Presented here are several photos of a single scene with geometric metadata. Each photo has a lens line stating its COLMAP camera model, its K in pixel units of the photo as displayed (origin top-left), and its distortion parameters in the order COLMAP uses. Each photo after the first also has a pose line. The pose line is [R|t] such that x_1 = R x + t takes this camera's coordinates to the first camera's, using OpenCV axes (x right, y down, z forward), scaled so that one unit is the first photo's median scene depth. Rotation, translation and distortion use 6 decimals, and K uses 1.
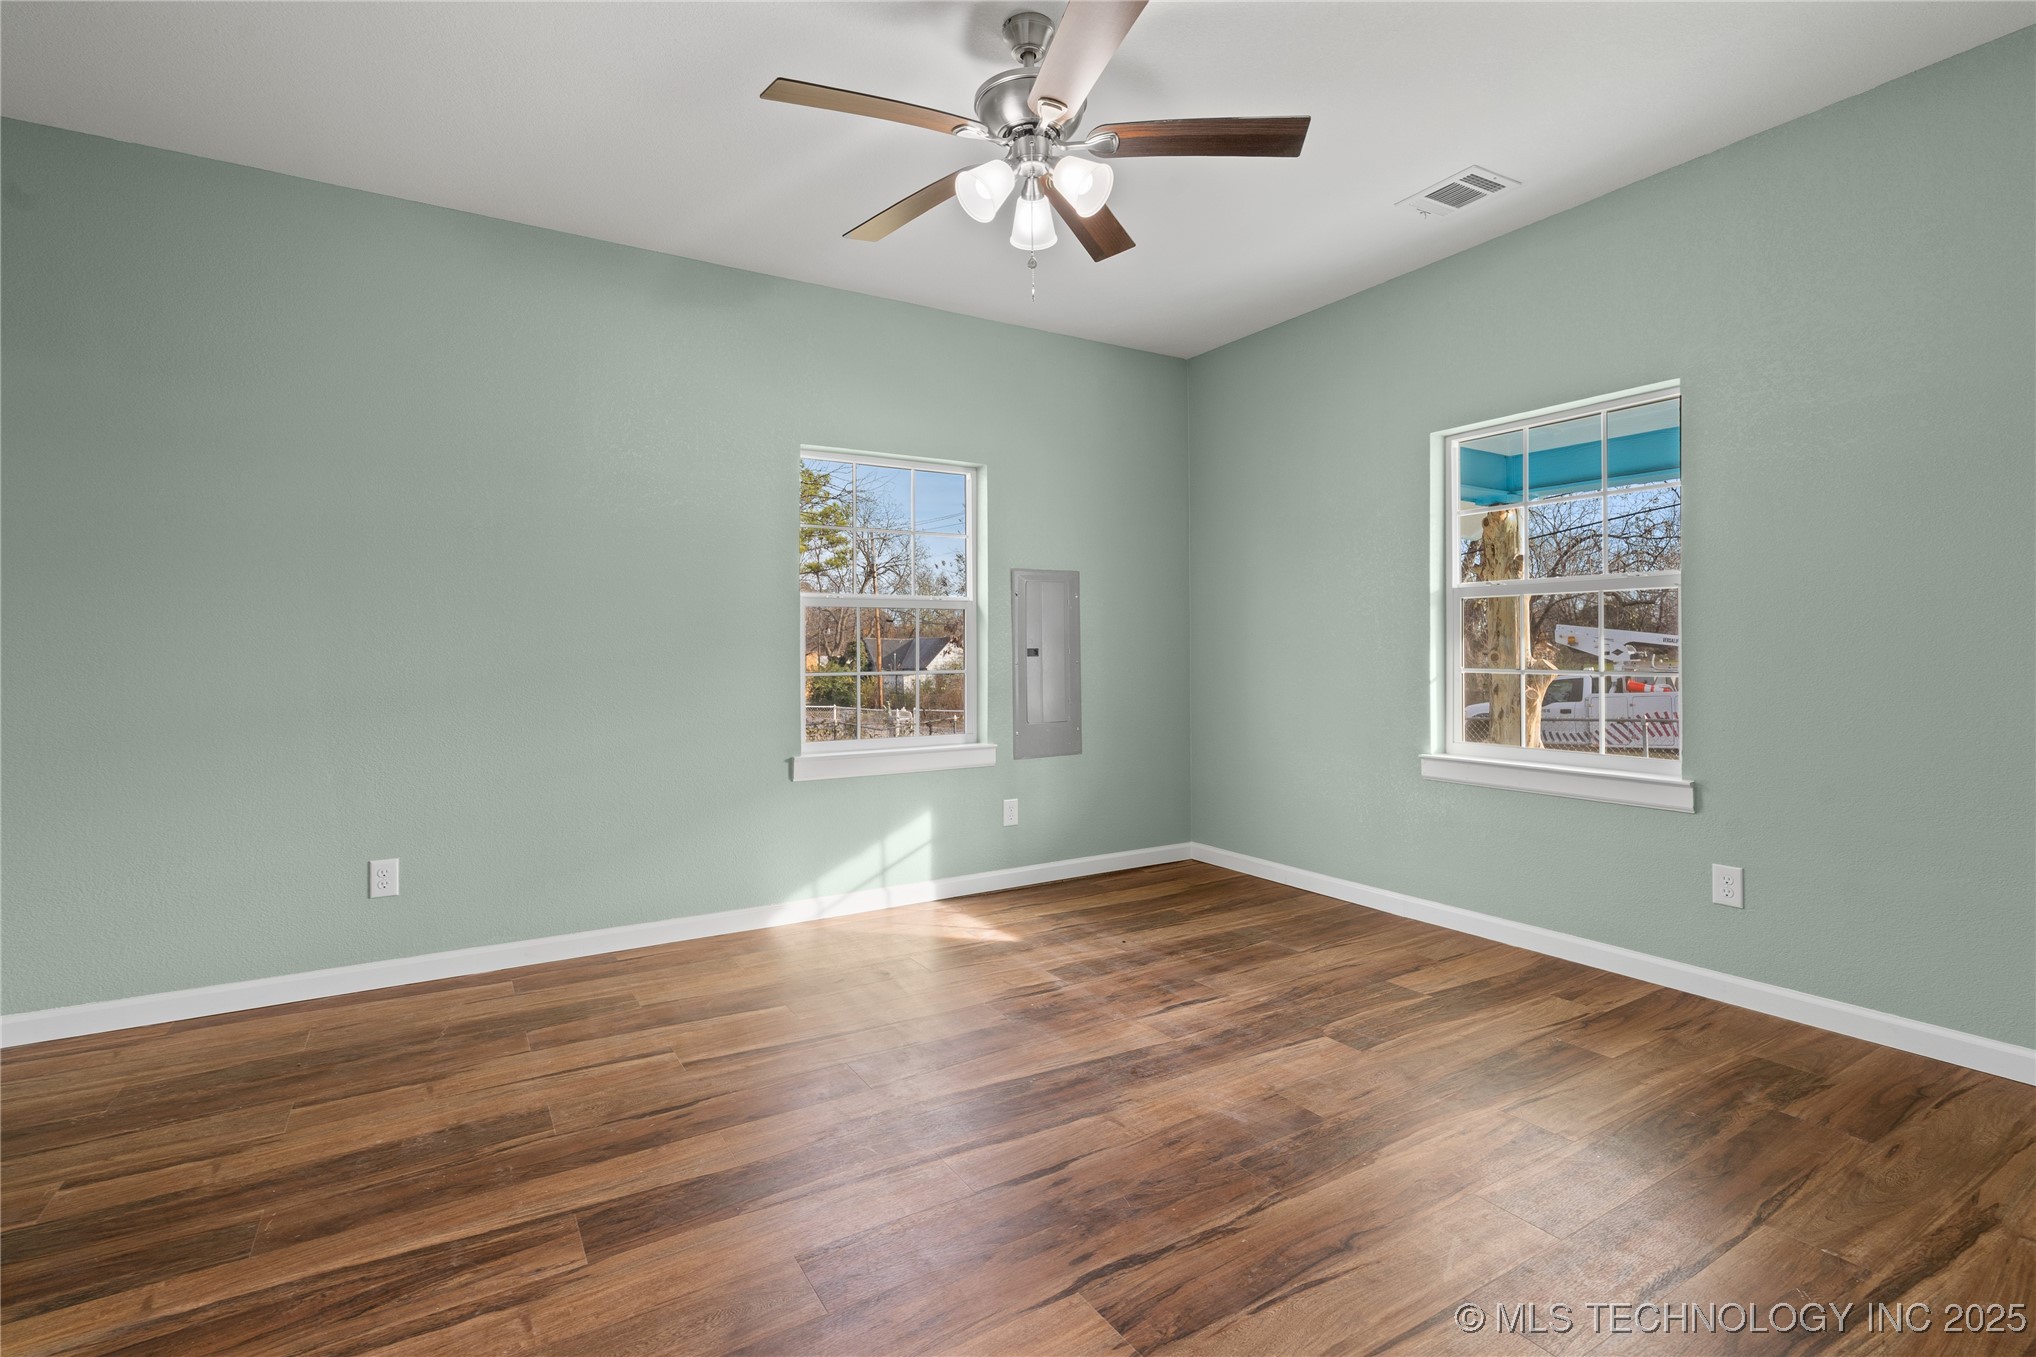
lens RADIAL K [[949.8, 0, 1013.0], [0, 949.8, 642.7], [0, 0, 1]] dist [-0.005877, -0.000284]
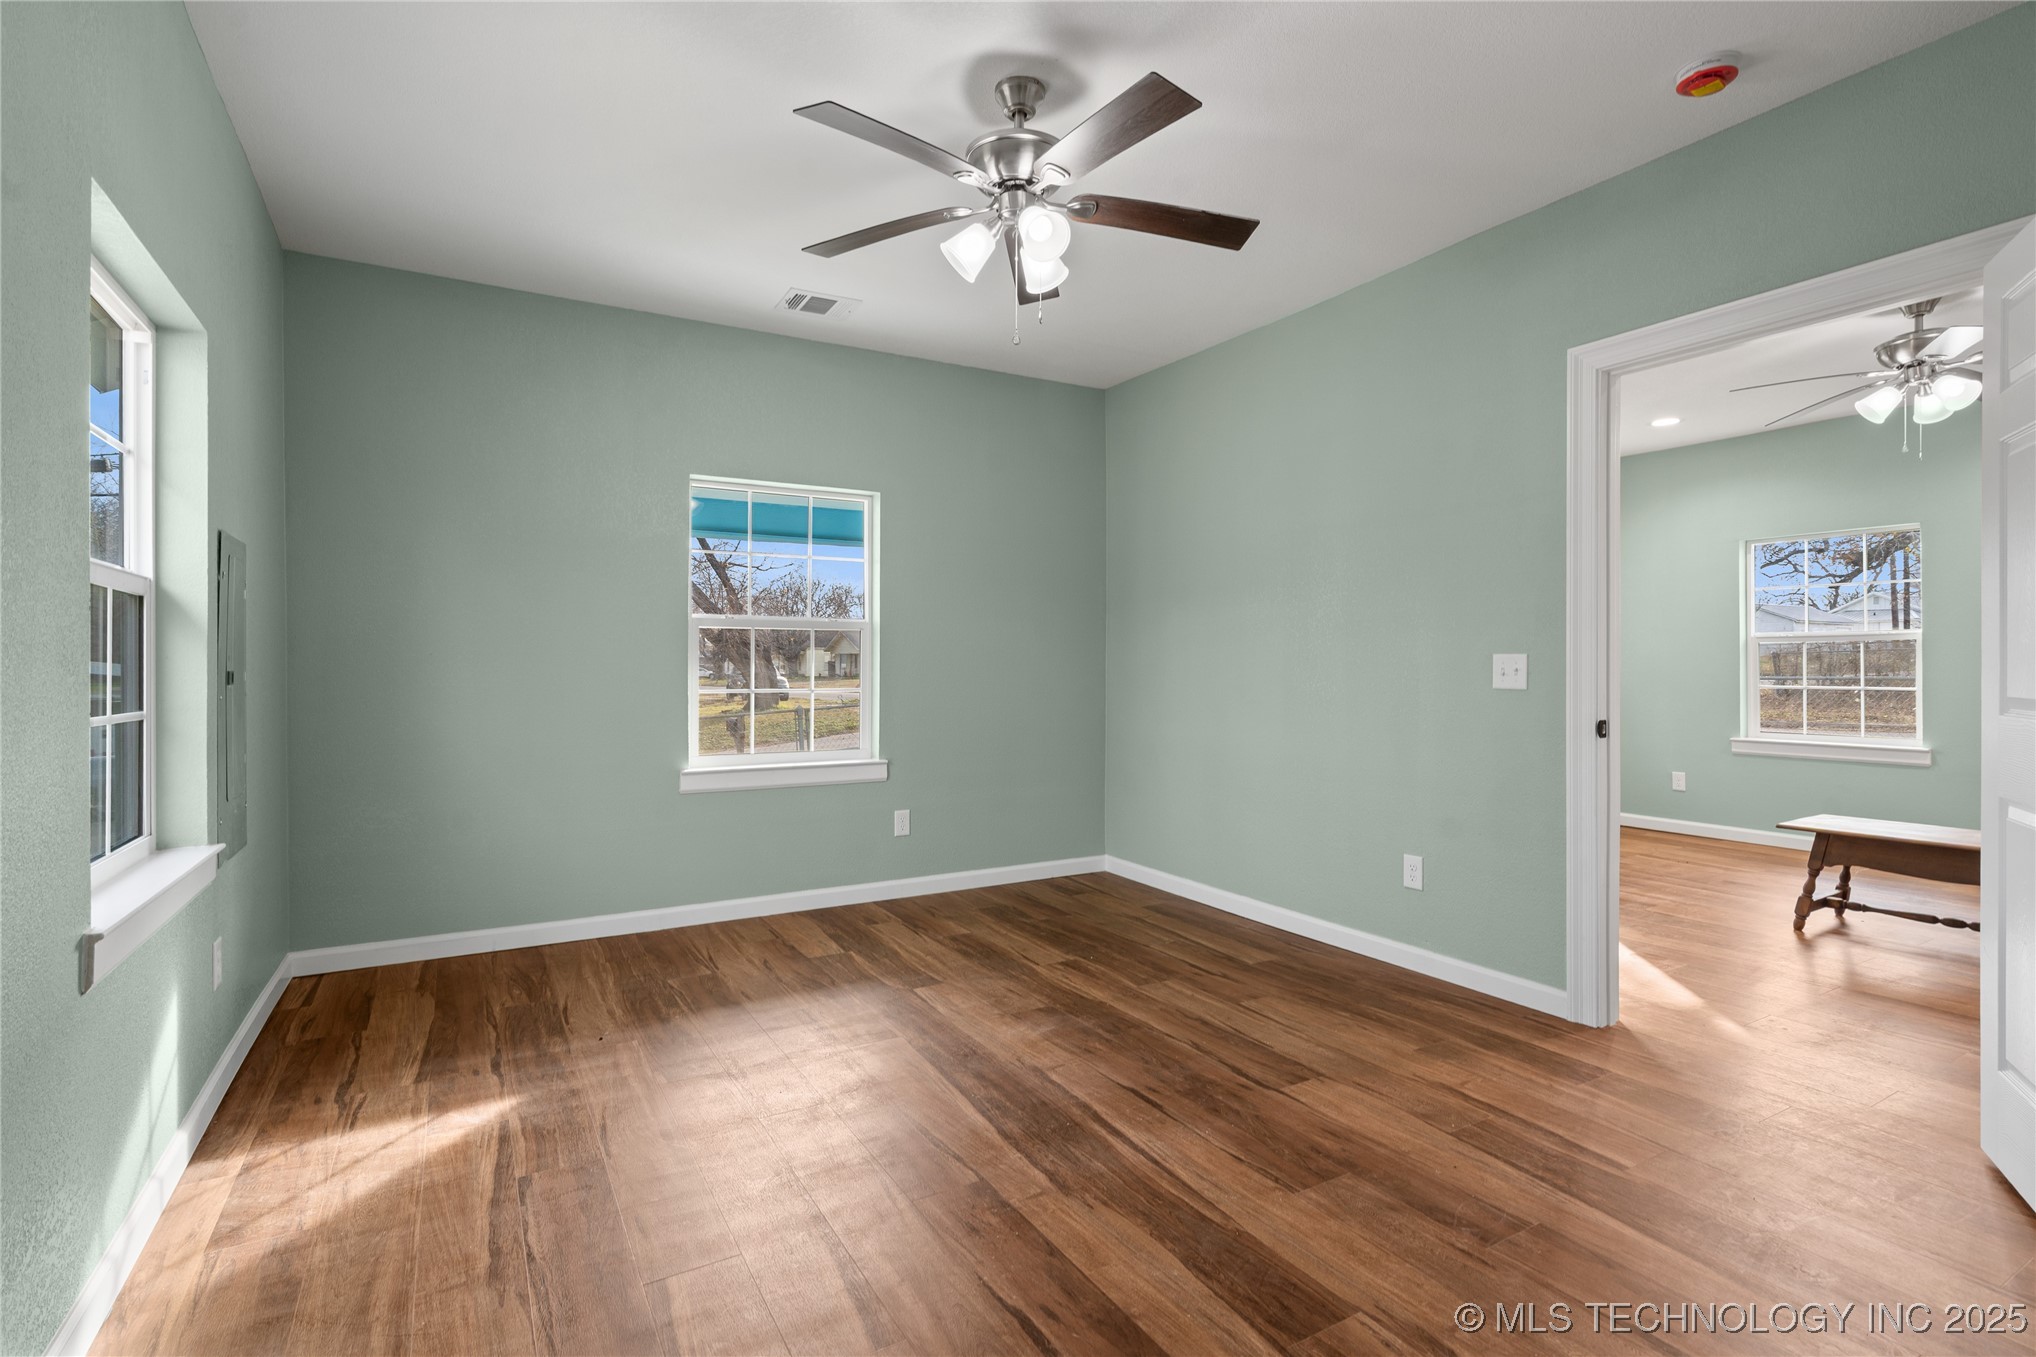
lens RADIAL K [[962.8, 0, 1012.3], [0, 962.8, 653.6], [0, 0, 1]] dist [-0.001604, 0.000320]
pose [[0.022508, 0.021406, 0.999517, -0.846000], [-0.006188, 0.999755, -0.021272, 0.007926], [-0.999728, -0.005706, 0.022635, 0.781118]]
